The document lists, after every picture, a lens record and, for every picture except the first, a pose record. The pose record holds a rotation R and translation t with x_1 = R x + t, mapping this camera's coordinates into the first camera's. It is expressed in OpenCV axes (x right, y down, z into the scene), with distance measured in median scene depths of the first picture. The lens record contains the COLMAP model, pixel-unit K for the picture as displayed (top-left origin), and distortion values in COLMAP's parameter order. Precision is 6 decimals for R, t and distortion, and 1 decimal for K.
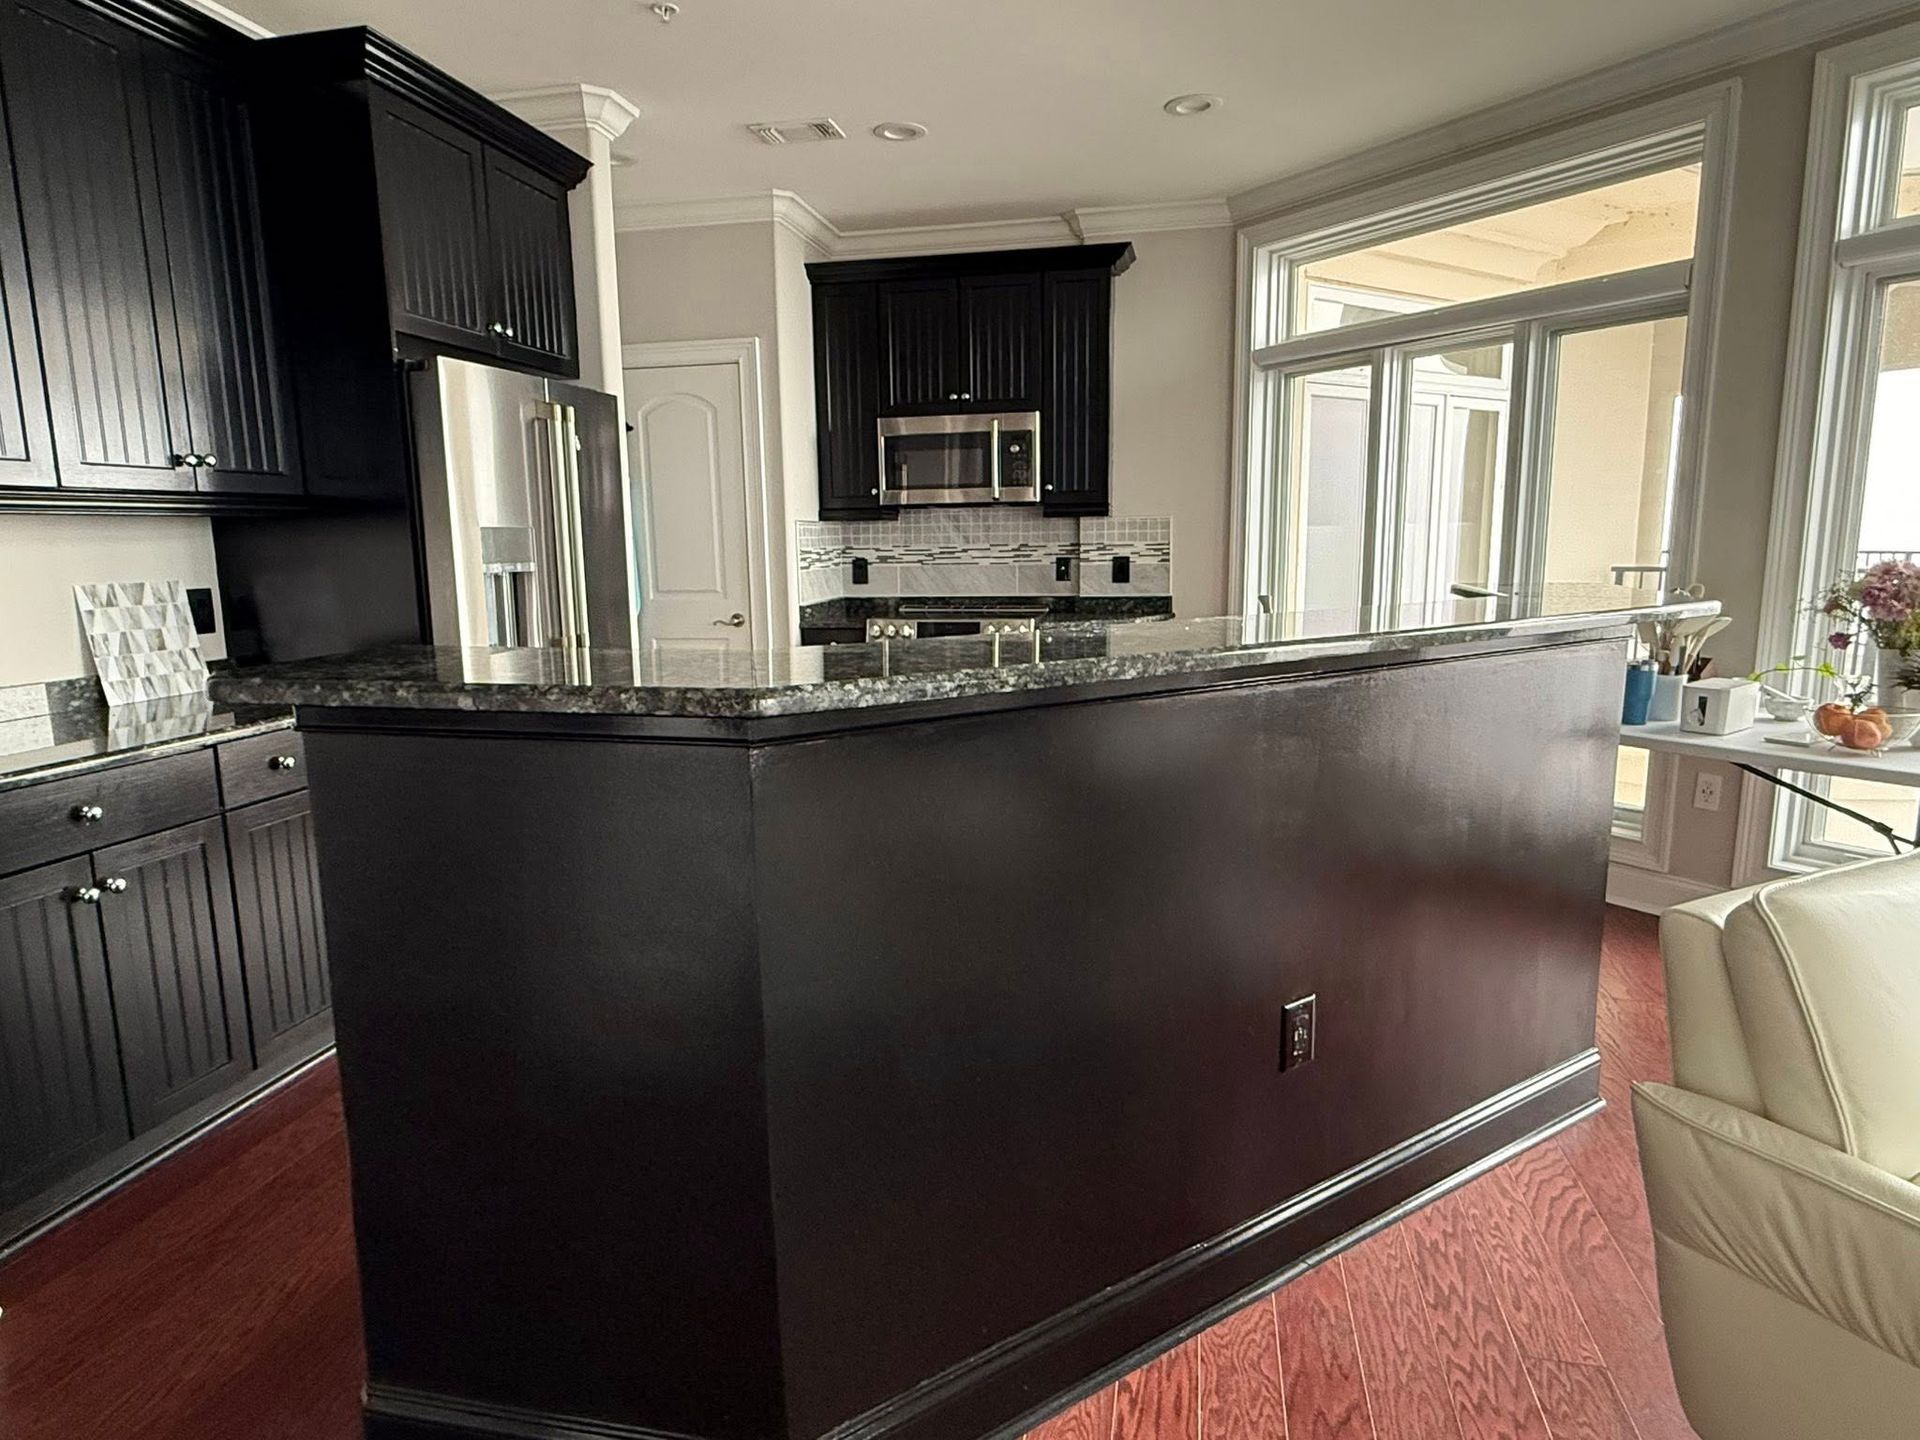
lens RADIAL K [[1142.6, 0, 945.8], [0, 1142.6, 700.4], [0, 0, 1]] dist [-0.013664, 0.009696]
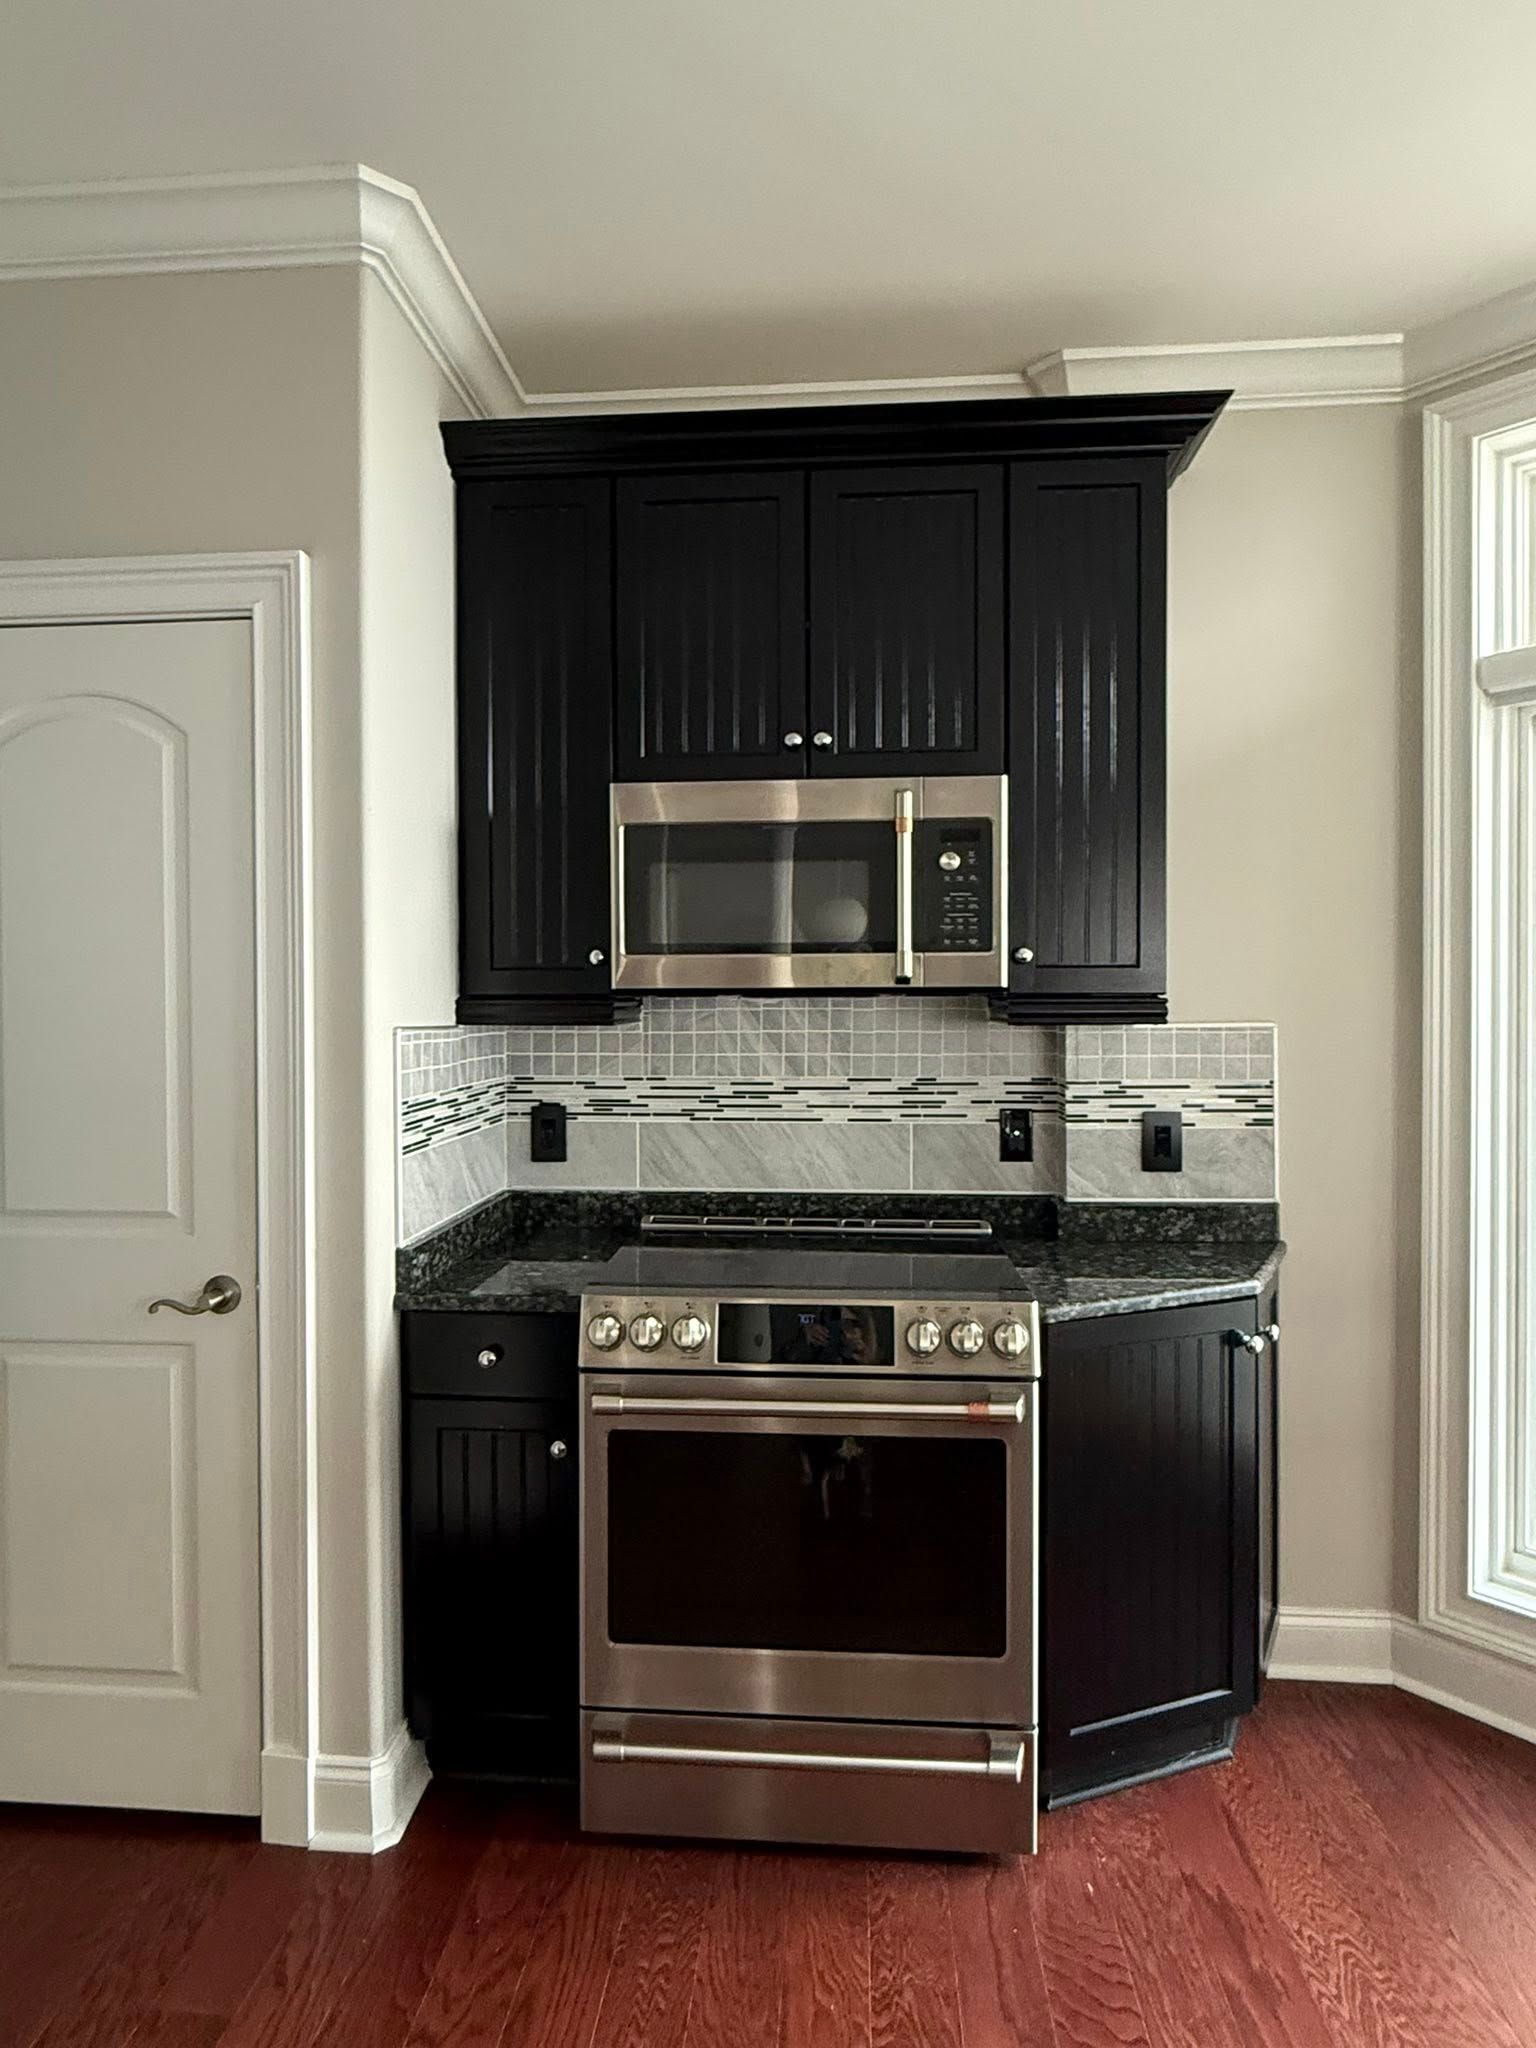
lens RADIAL K [[1218.7, 0, 784.4], [0, 1218.7, 989.6], [0, 0, 1]] dist [-0.013664, 0.009696]
pose [[0.987899, 0.013639, 0.154497, -0.063124], [0.009923, 0.988528, -0.150712, -0.104084], [-0.154780, 0.150422, 0.976430, 0.560354]]
